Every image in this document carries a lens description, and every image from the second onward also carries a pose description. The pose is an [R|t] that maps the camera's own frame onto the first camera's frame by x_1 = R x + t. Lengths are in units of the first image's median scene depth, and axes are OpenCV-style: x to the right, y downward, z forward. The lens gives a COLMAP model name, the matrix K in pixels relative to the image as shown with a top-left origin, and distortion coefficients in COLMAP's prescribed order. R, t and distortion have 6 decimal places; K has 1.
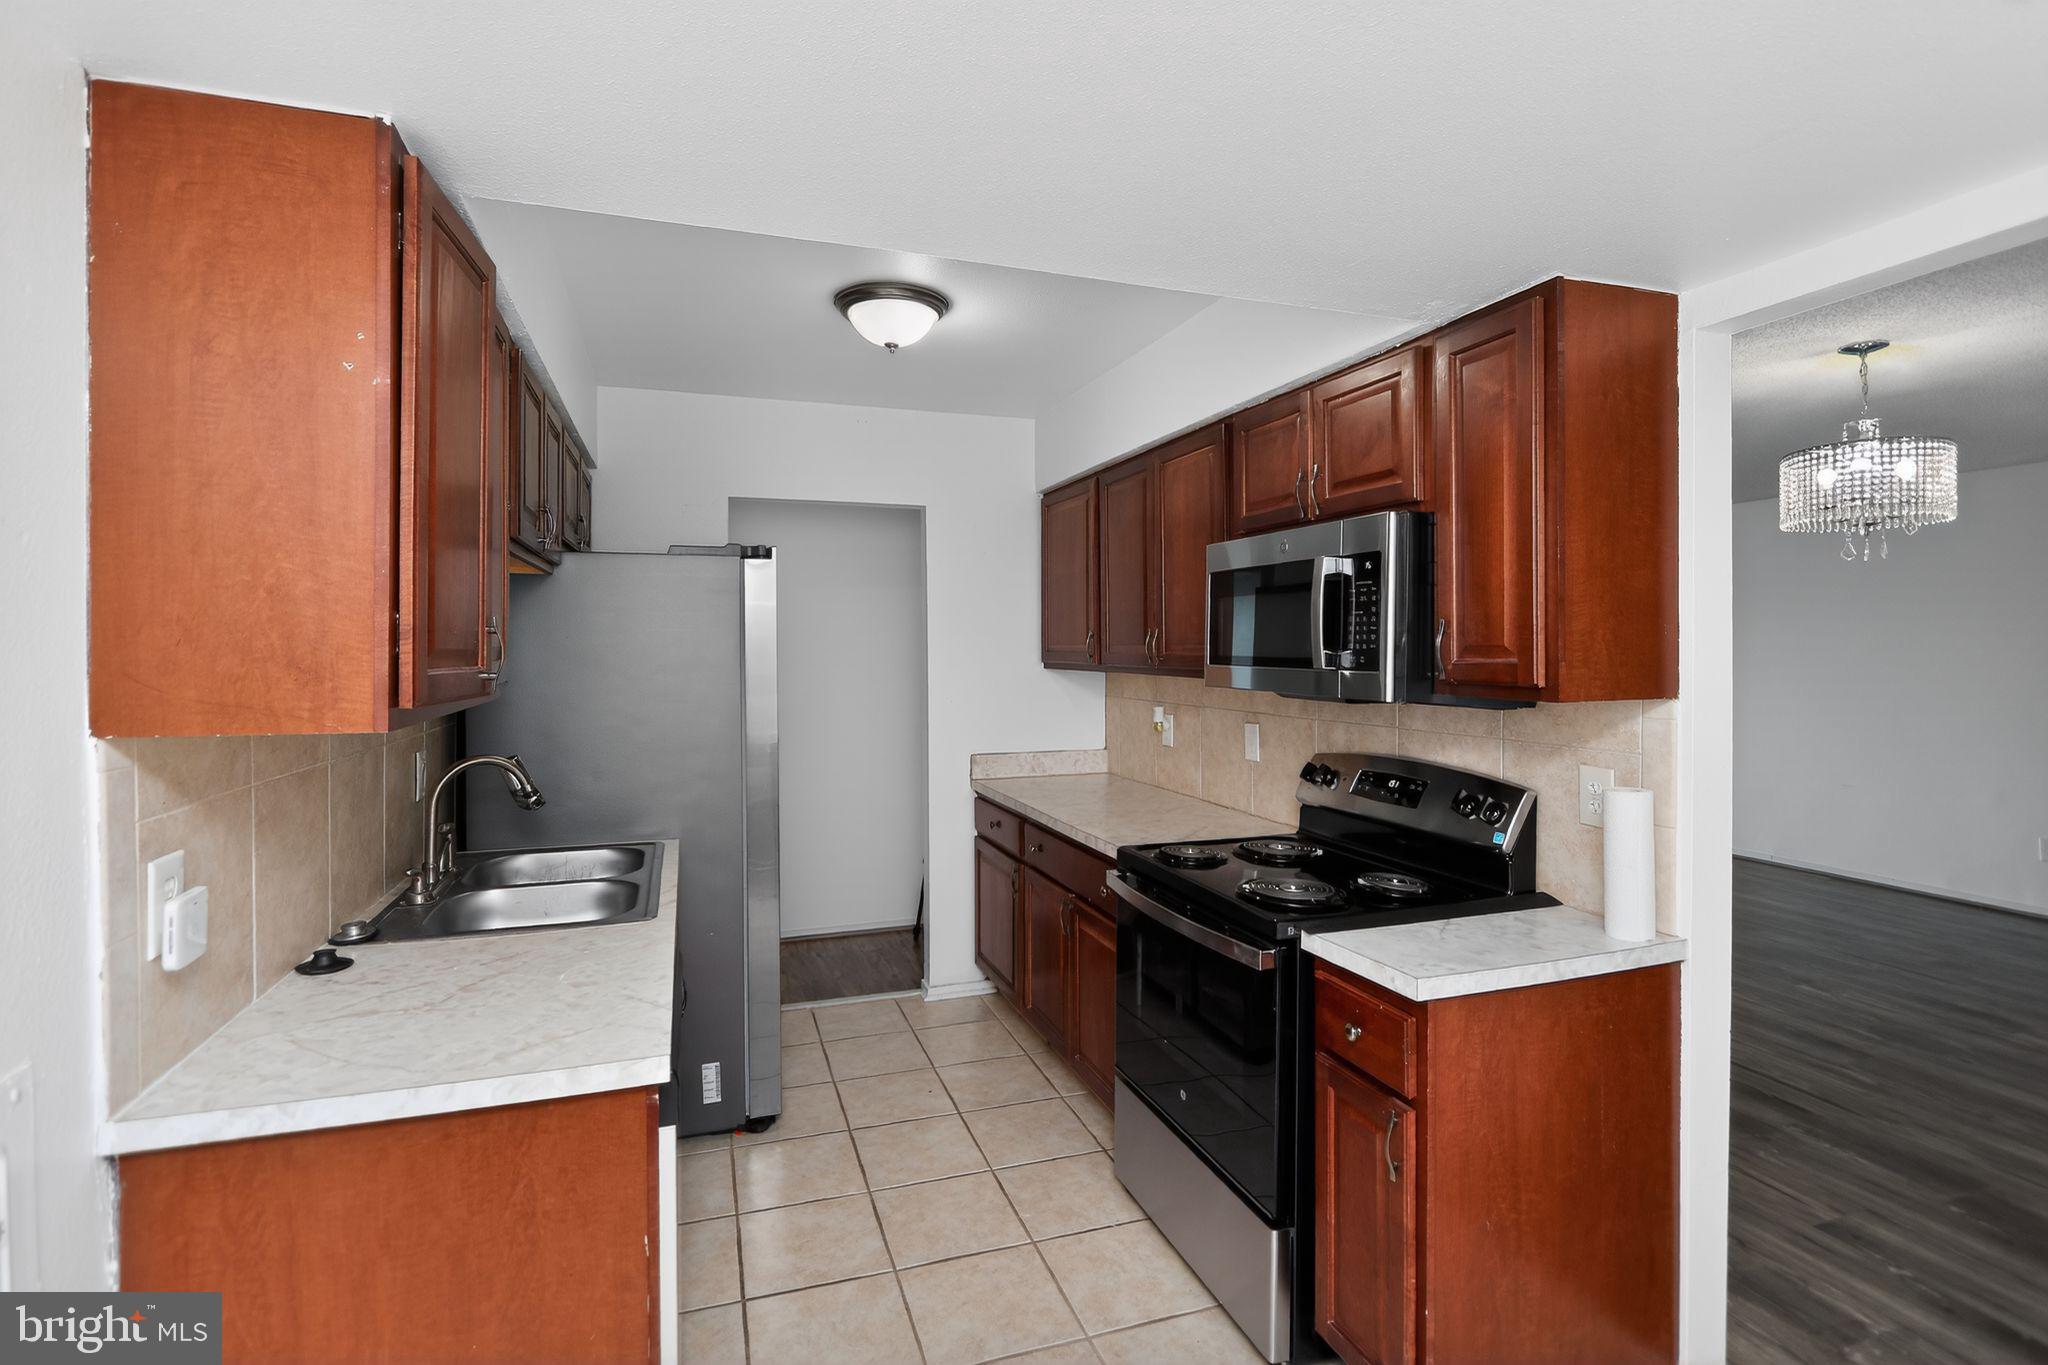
lens RADIAL K [[957.0, 0, 1017.6], [0, 957.0, 675.6], [0, 0, 1]] dist [-0.009864, 0.000414]
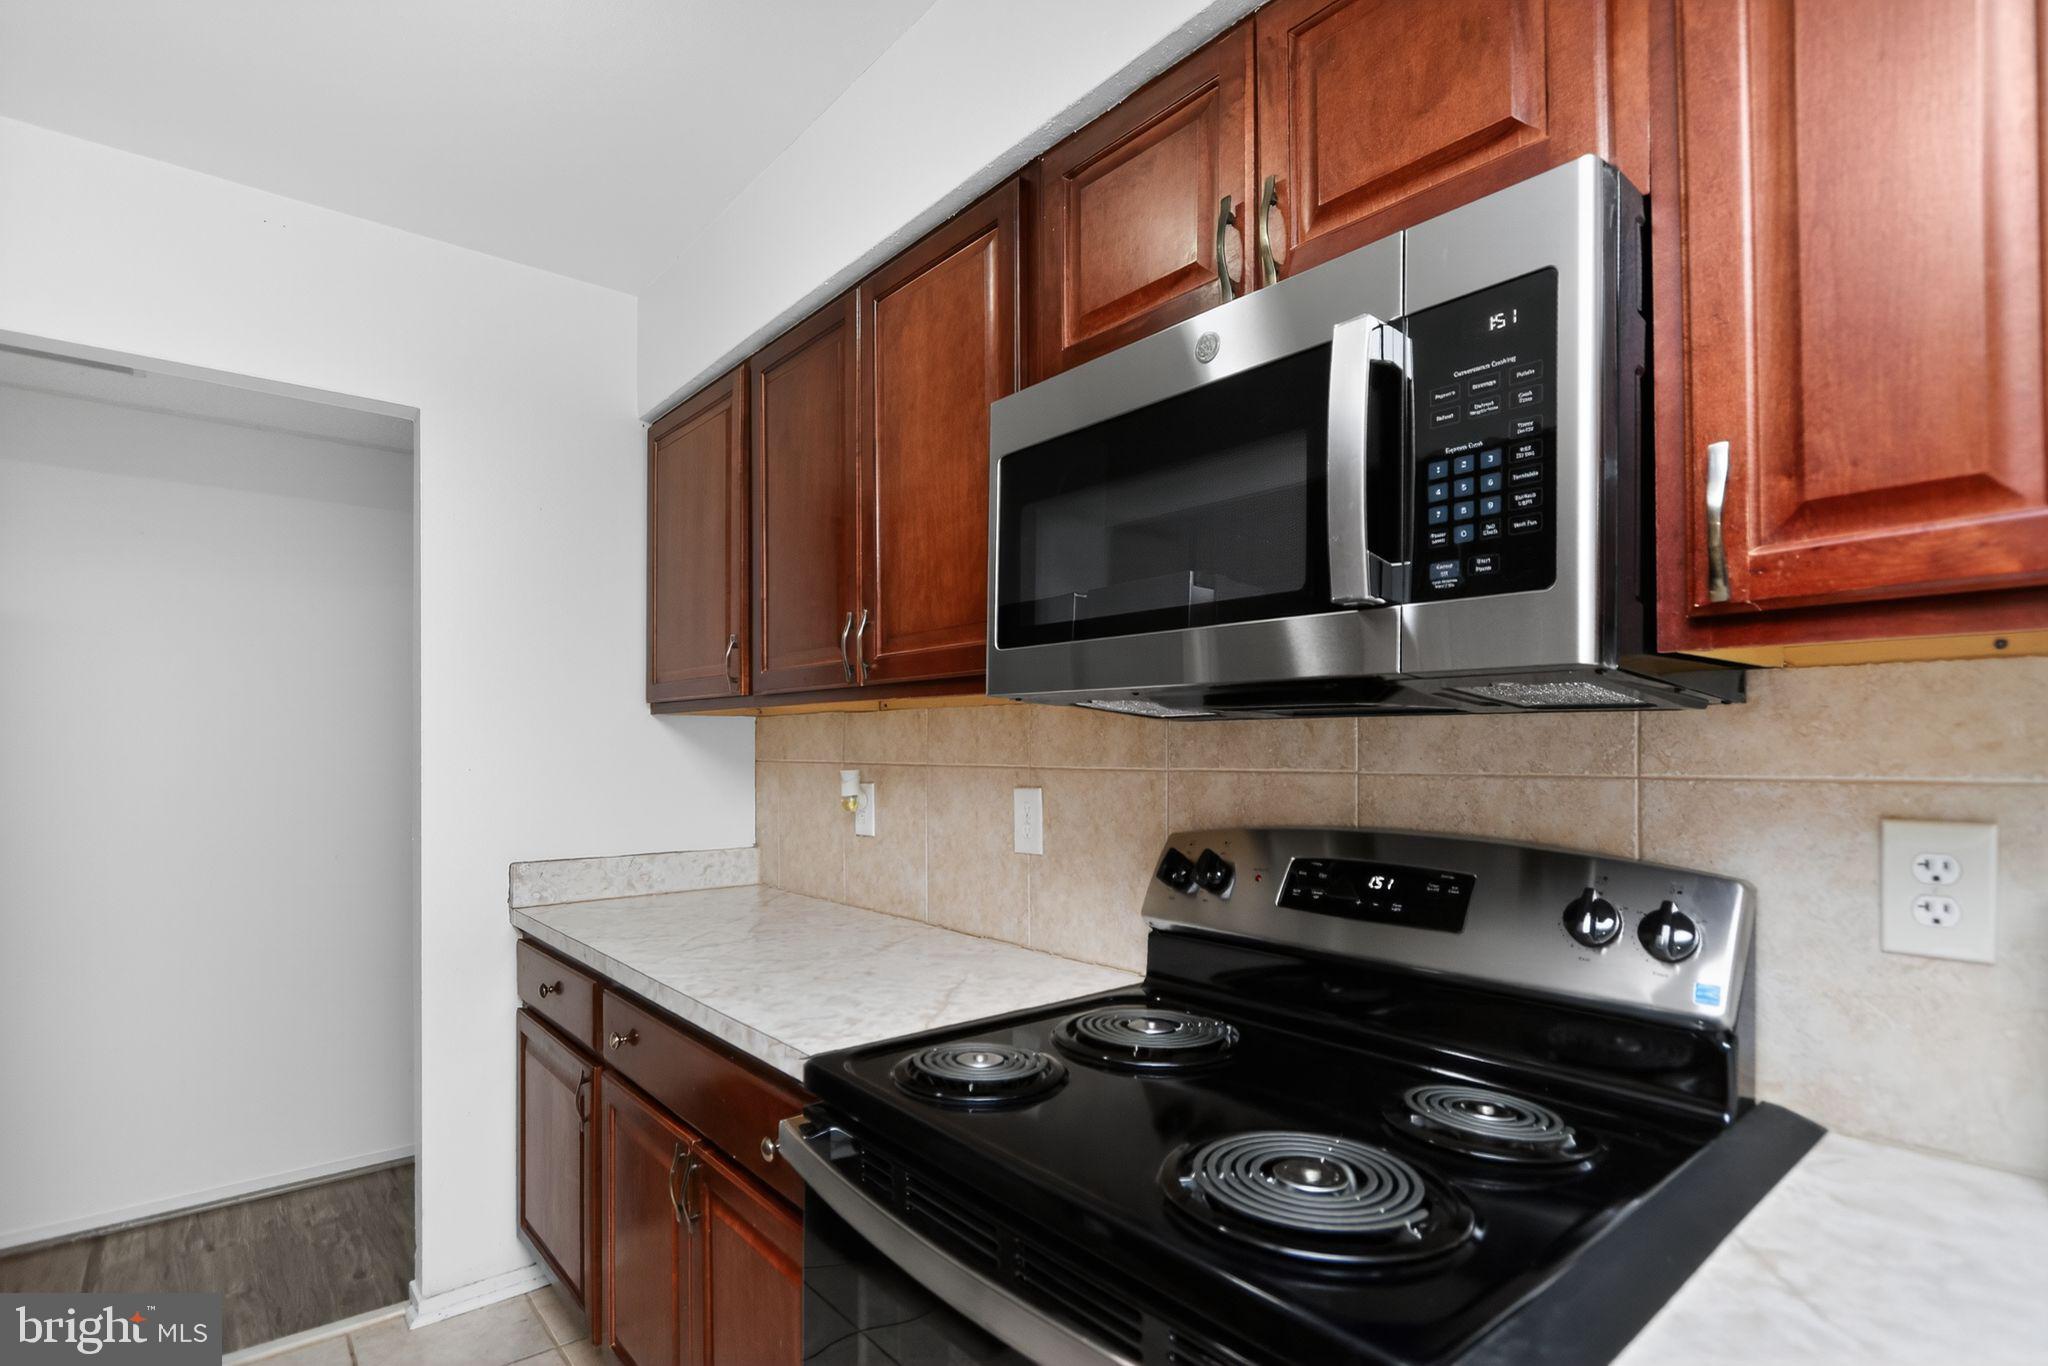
lens RADIAL K [[996.1, 0, 1044.5], [0, 996.1, 747.3], [0, 0, 1]] dist [-0.023549, -0.000158]
pose [[0.925666, 0.004719, 0.378312, 0.024733], [0.006446, 0.999580, -0.028240, 0.037170], [-0.378286, 0.028579, 0.925247, 0.387352]]
